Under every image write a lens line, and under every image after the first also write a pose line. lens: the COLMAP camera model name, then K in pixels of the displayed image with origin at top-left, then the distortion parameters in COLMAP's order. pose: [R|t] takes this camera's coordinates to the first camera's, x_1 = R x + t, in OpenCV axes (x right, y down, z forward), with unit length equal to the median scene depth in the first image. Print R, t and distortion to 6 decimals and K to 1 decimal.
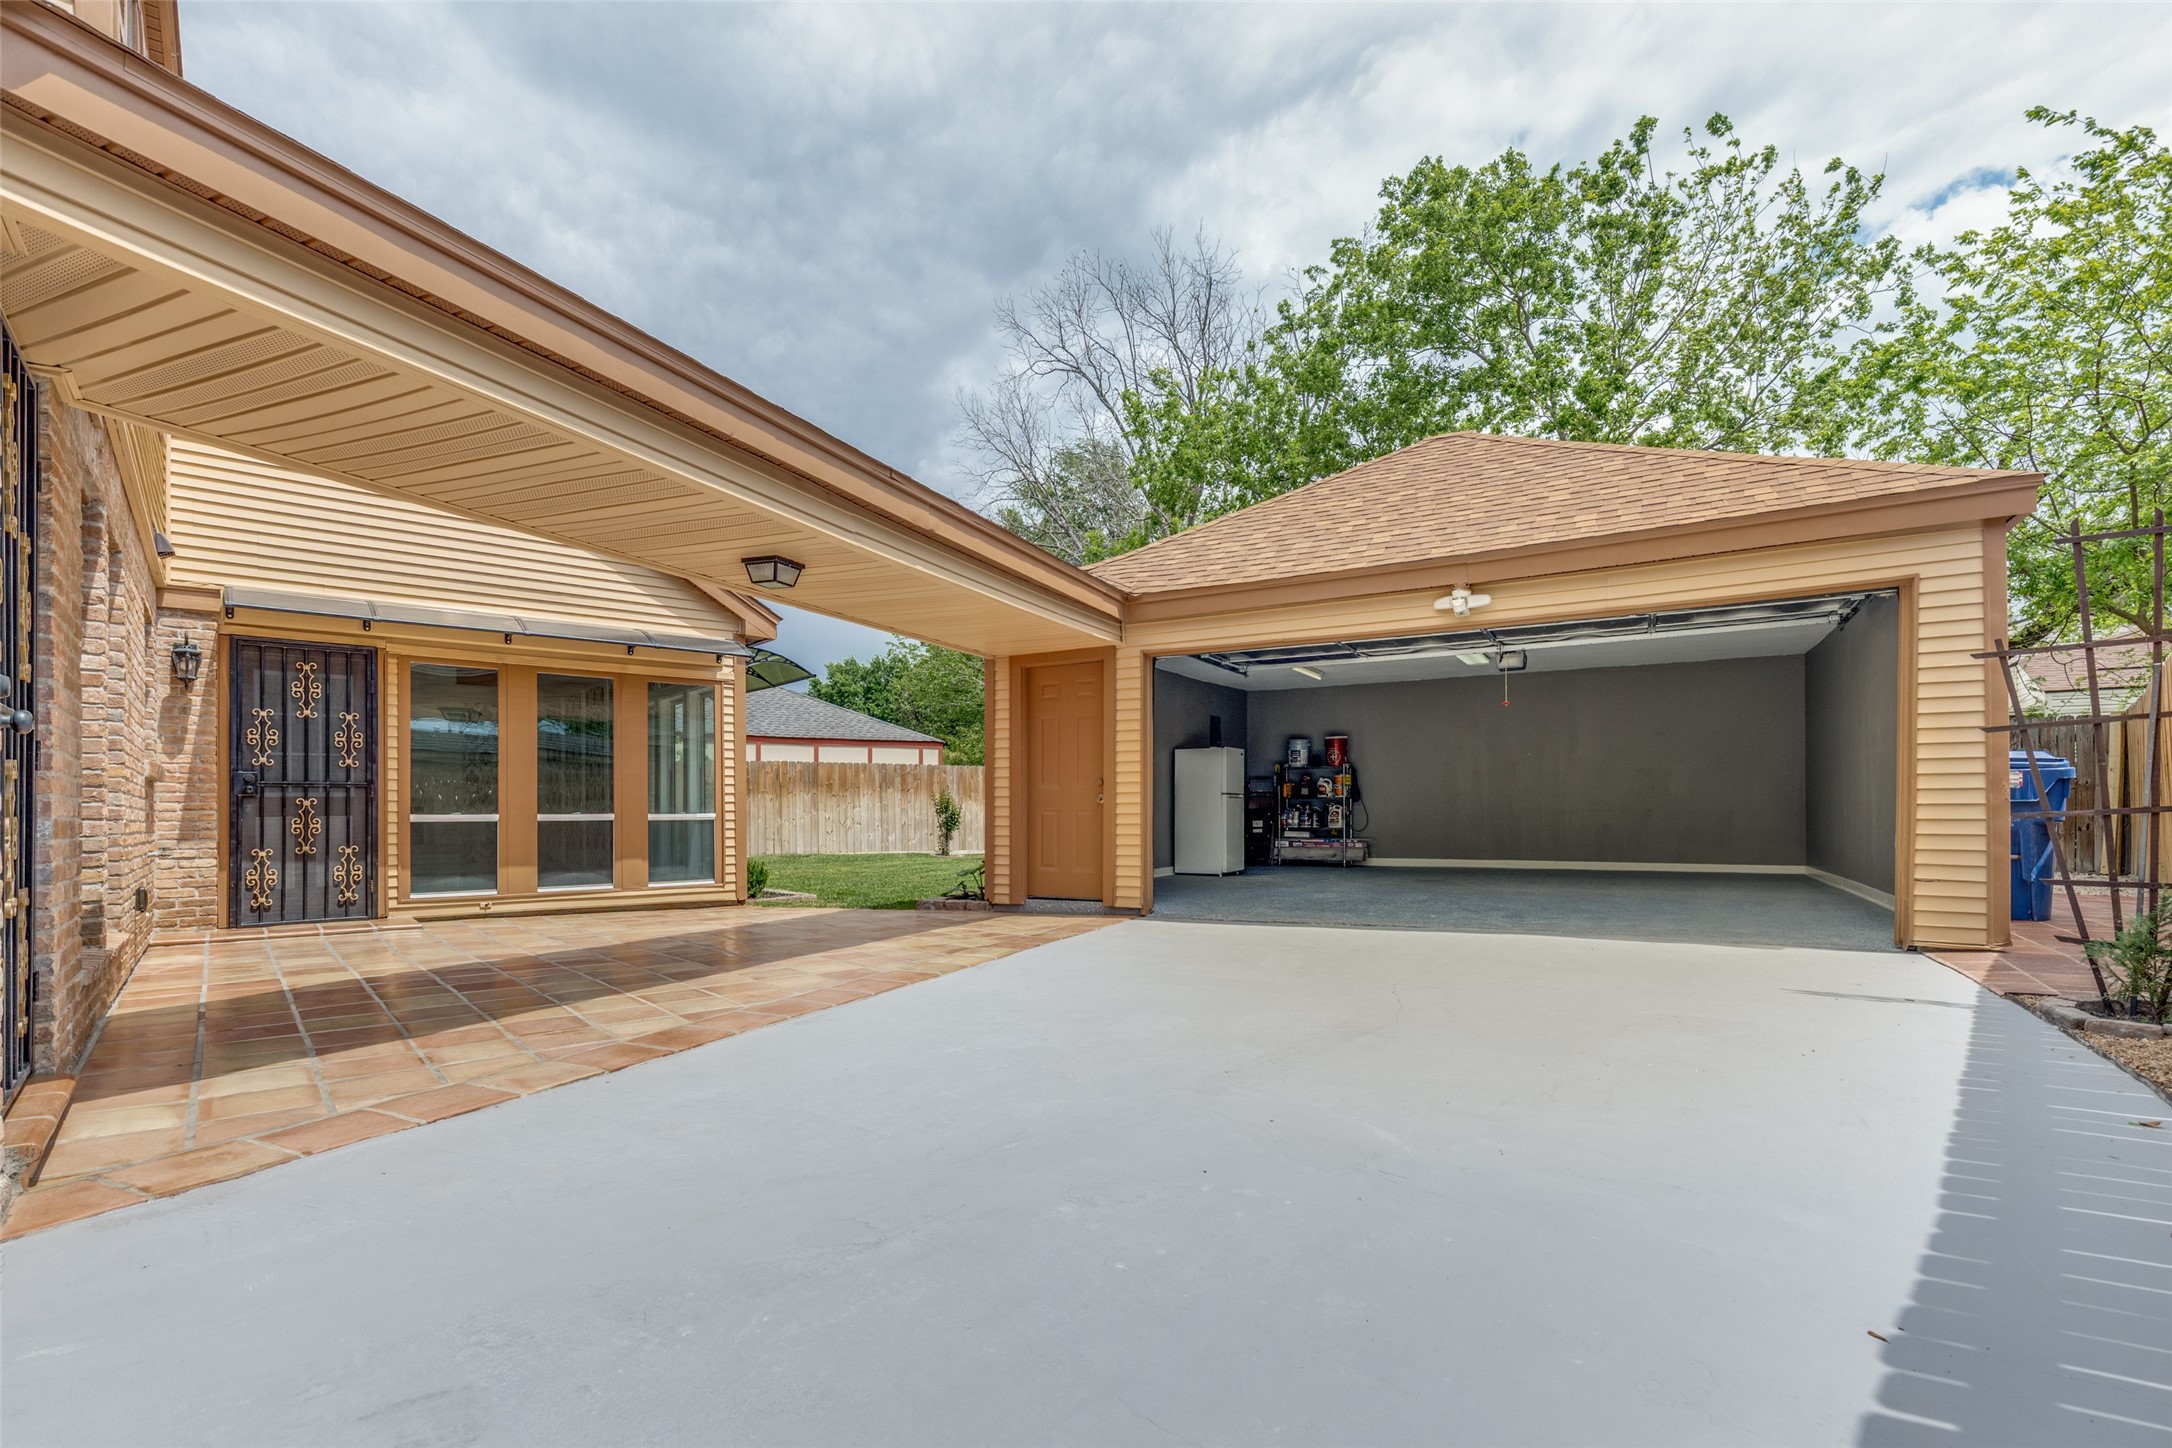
lens RADIAL K [[1057.3, 0, 1082.5], [0, 1057.3, 801.3], [0, 0, 1]] dist [0.000622, 0.000127]
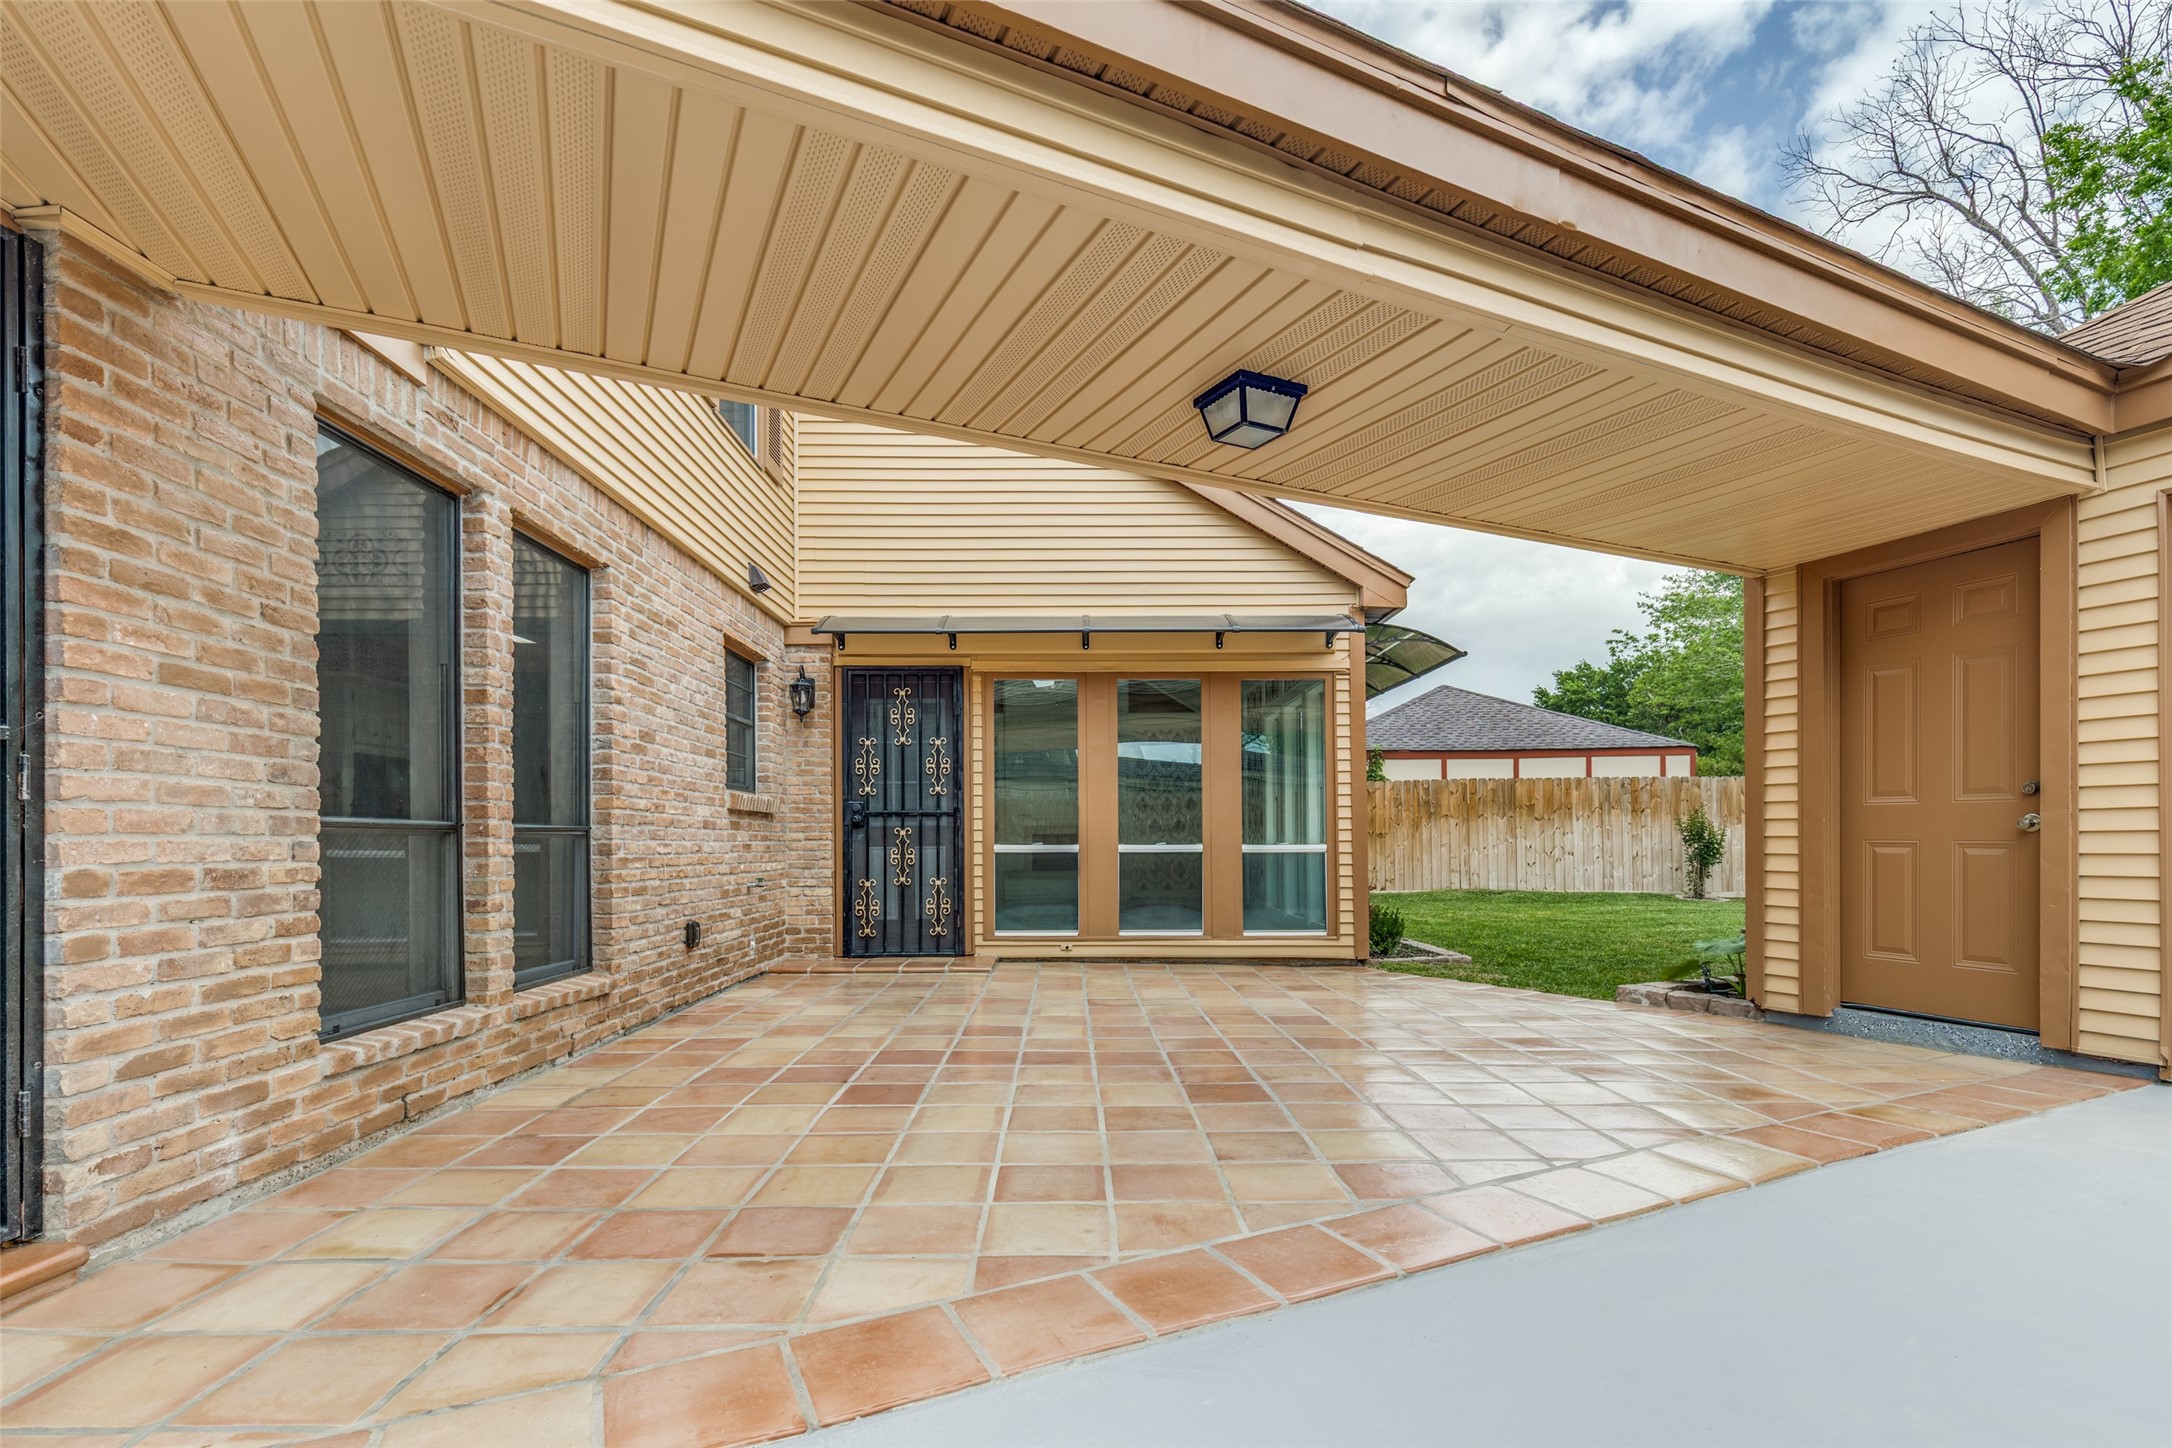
lens RADIAL K [[1015.7, 0, 1056.5], [0, 1015.7, 830.9], [0, 0, 1]] dist [-0.002942, 0.000337]
pose [[0.759200, -0.002233, -0.650854, -0.016955], [0.005784, 0.999978, 0.003317, -0.001814], [0.650832, -0.006283, 0.759196, 0.319525]]
